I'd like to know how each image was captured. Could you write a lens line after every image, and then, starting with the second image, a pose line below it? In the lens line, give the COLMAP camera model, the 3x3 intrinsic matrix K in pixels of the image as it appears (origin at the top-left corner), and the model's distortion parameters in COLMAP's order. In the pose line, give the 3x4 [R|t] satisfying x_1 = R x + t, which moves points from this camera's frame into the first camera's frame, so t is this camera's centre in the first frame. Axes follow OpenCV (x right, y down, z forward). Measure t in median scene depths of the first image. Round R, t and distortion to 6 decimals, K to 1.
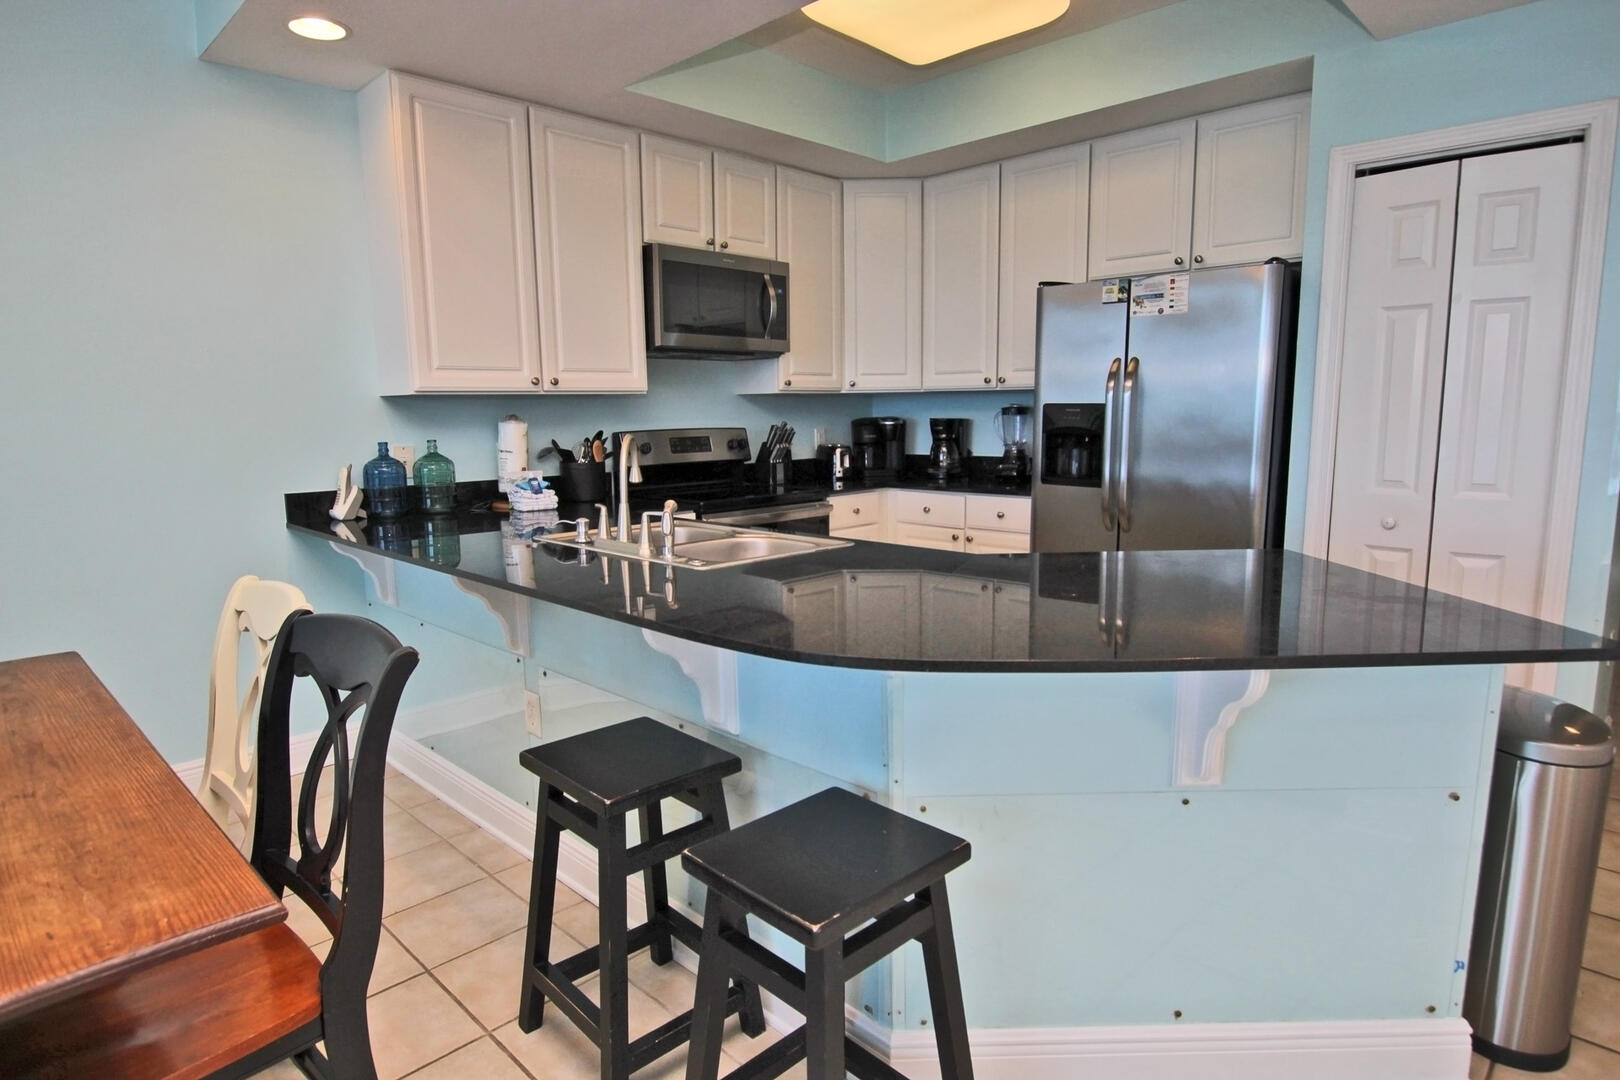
lens RADIAL K [[902.5, 0, 810.0], [0, 902.5, 540.0], [0, 0, 1]] dist [-0.041653, -0.000045]
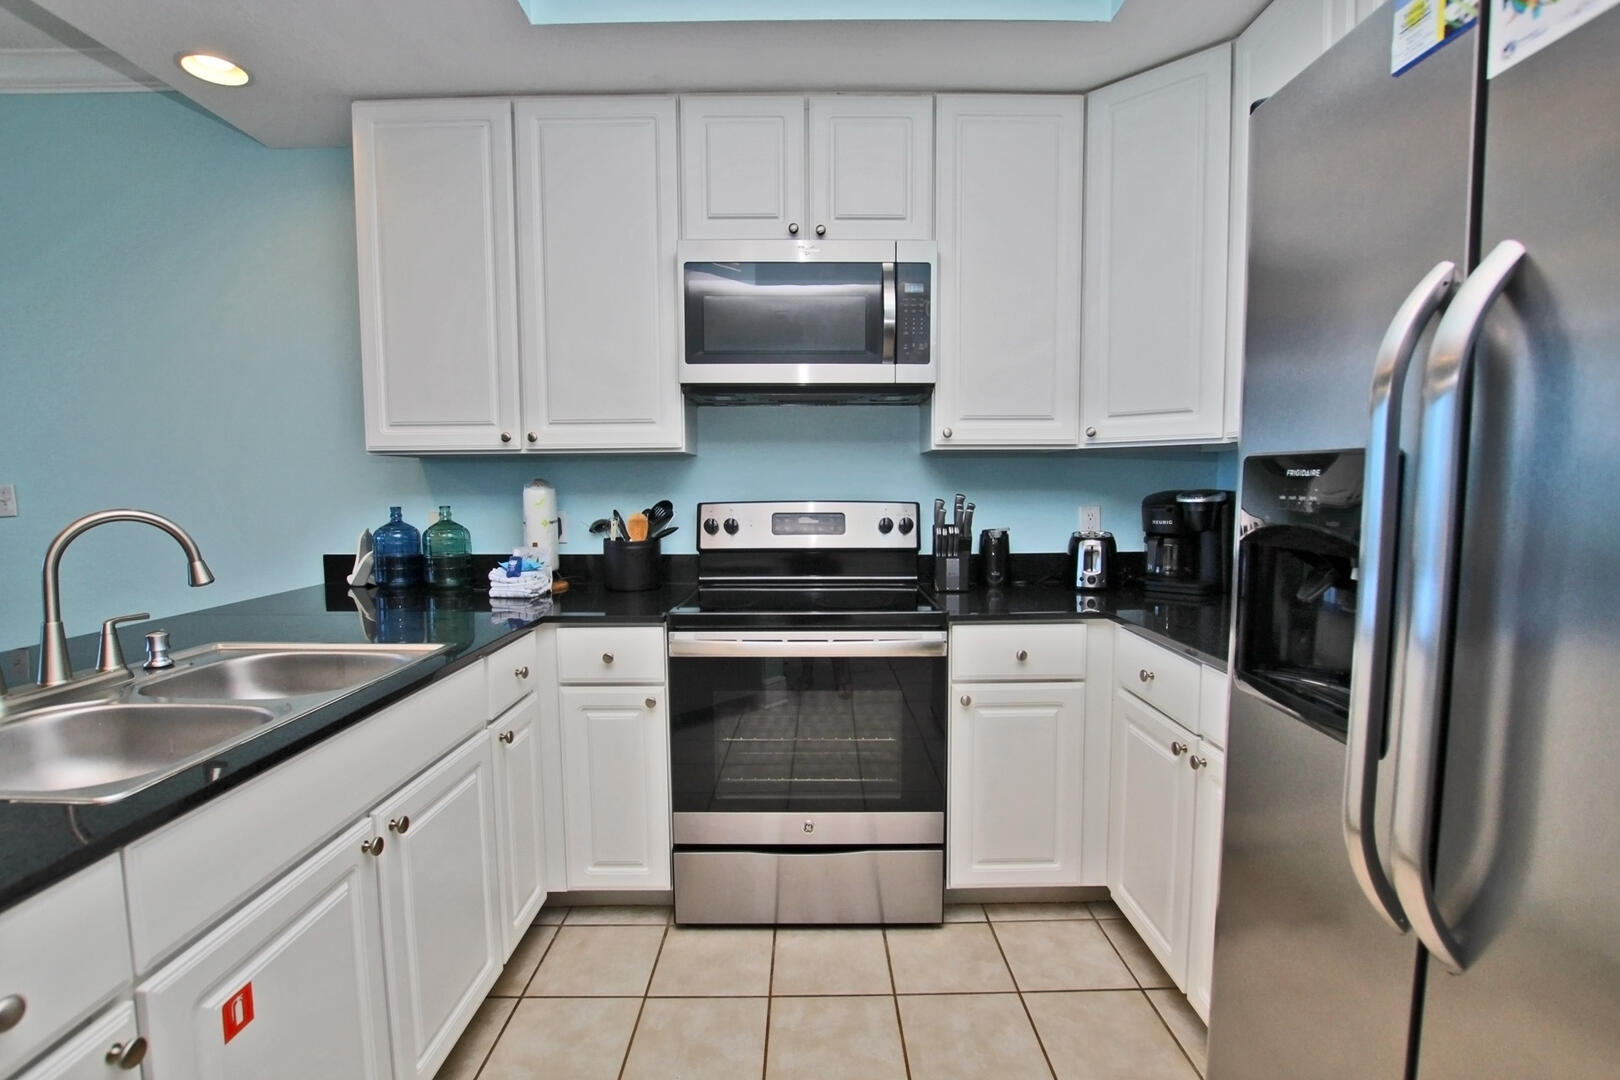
lens RADIAL K [[749.3, 0, 810.0], [0, 749.3, 540.0], [0, 0, 1]] dist [-0.012427, 0.000222]
pose [[0.706887, 0.061205, -0.704674, 0.364620], [-0.106327, 0.994124, -0.020316, -0.101095], [0.699290, 0.089287, 0.709240, 0.723940]]
